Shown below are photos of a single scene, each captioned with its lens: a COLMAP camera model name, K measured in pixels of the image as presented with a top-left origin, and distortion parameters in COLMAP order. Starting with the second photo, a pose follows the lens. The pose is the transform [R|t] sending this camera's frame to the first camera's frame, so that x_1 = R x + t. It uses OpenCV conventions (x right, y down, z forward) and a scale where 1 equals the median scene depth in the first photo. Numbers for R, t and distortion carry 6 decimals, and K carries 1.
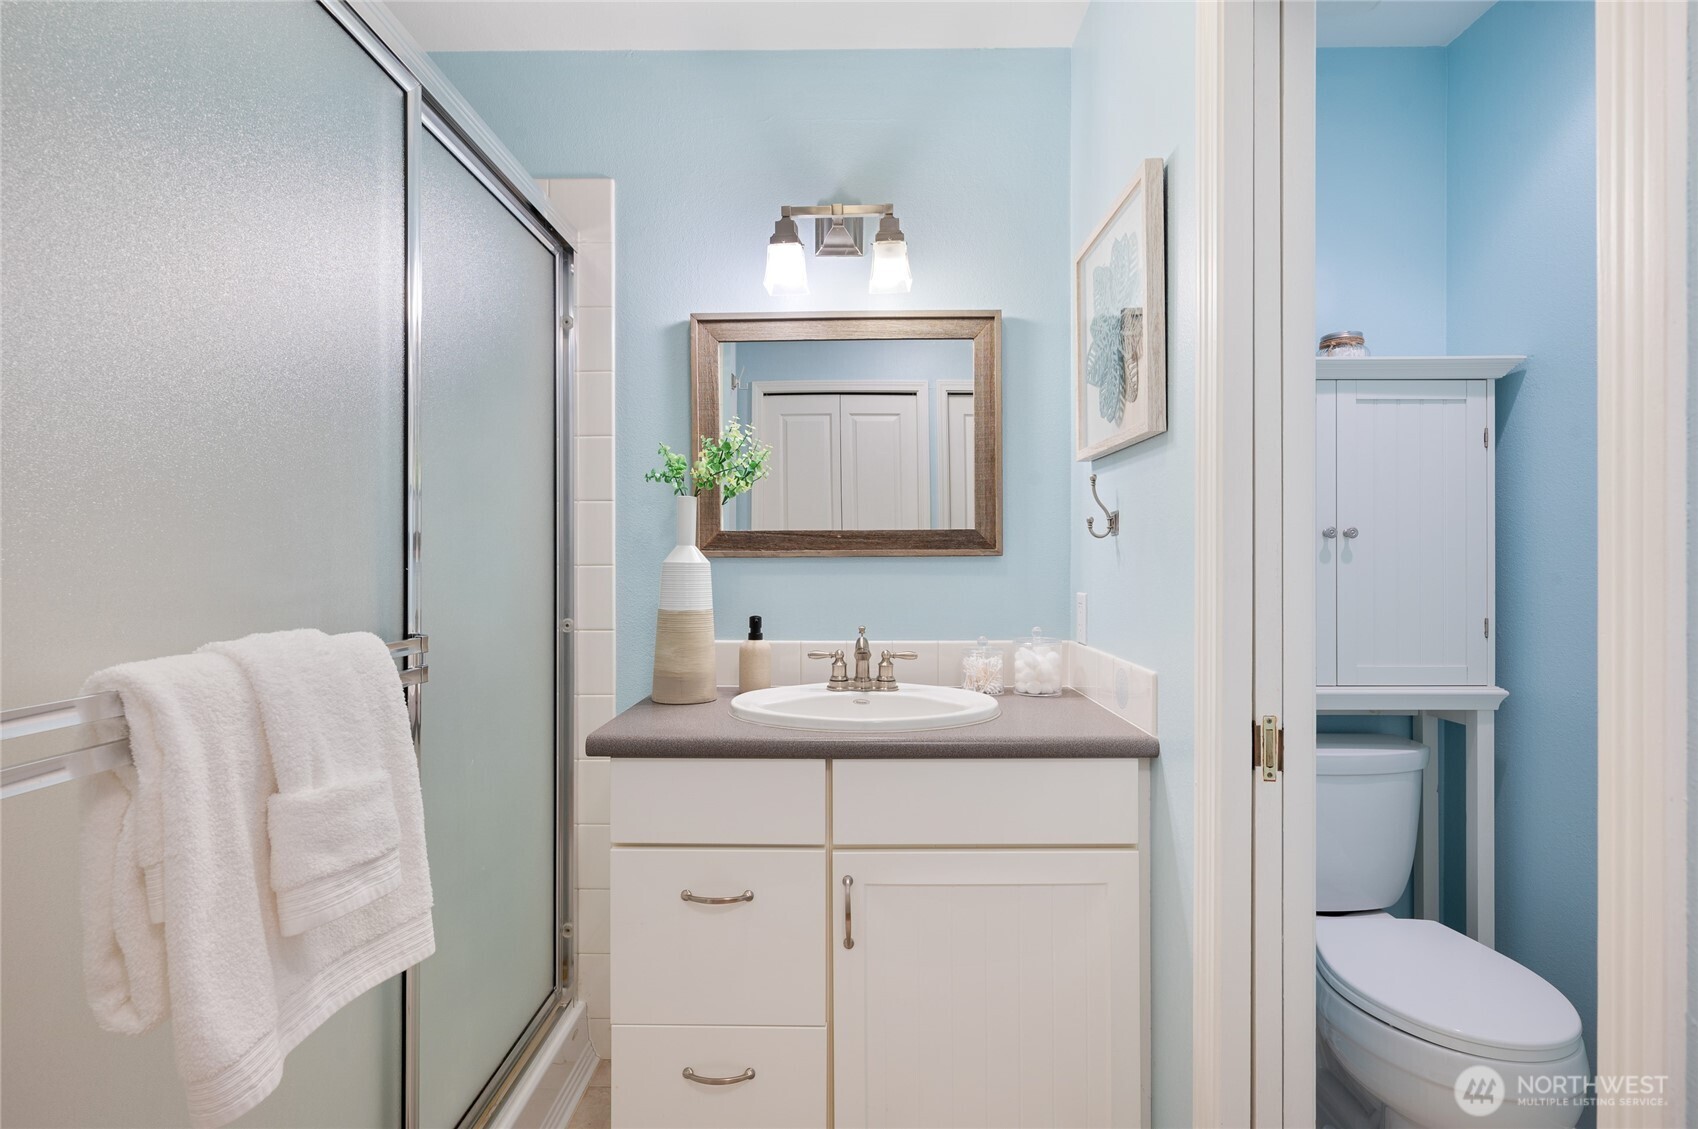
lens RADIAL K [[830.5, 0, 850.6], [0, 830.5, 560.0], [0, 0, 1]] dist [-0.000493, -0.001772]
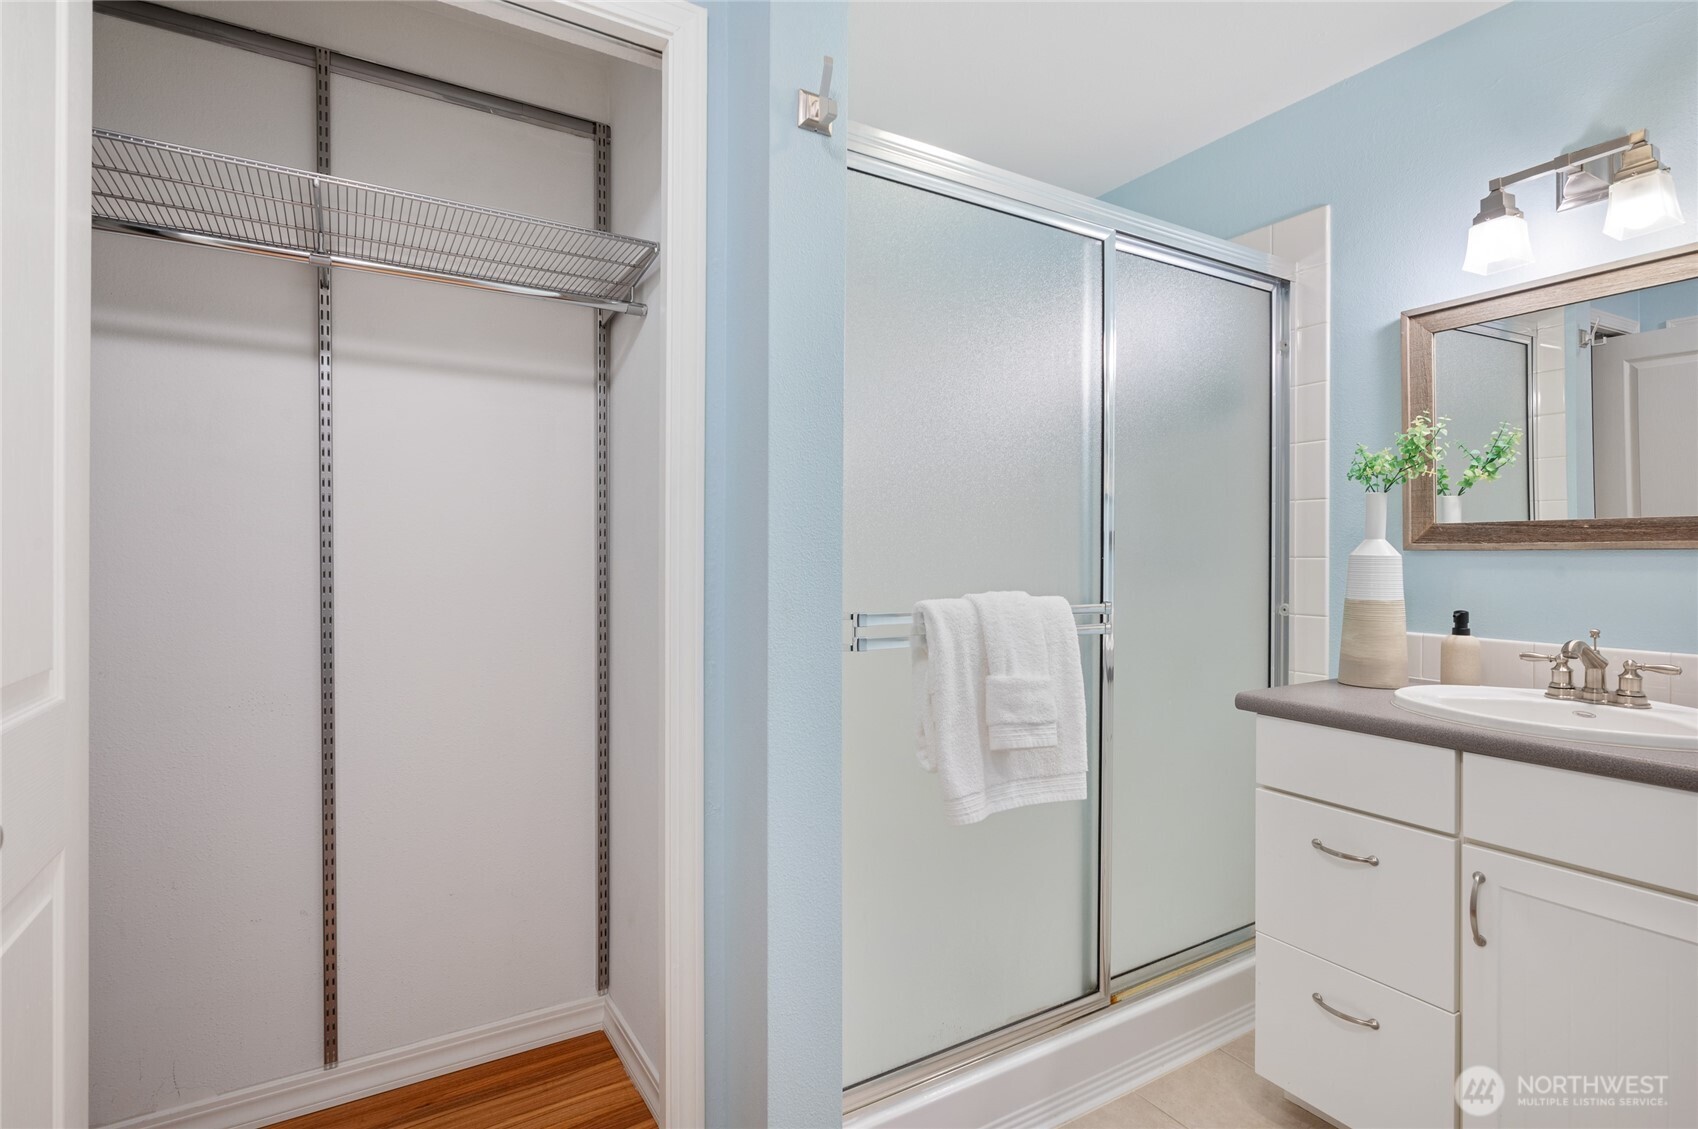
lens RADIAL K [[830.5, 0, 850.6], [0, 830.5, 560.0], [0, 0, 1]] dist [-0.000493, -0.001772]
pose [[0.525014, 0.009518, -0.851040, 0.362998], [-0.002458, 0.999950, 0.009667, 0.000401], [0.851090, -0.002984, 0.525012, -0.128010]]
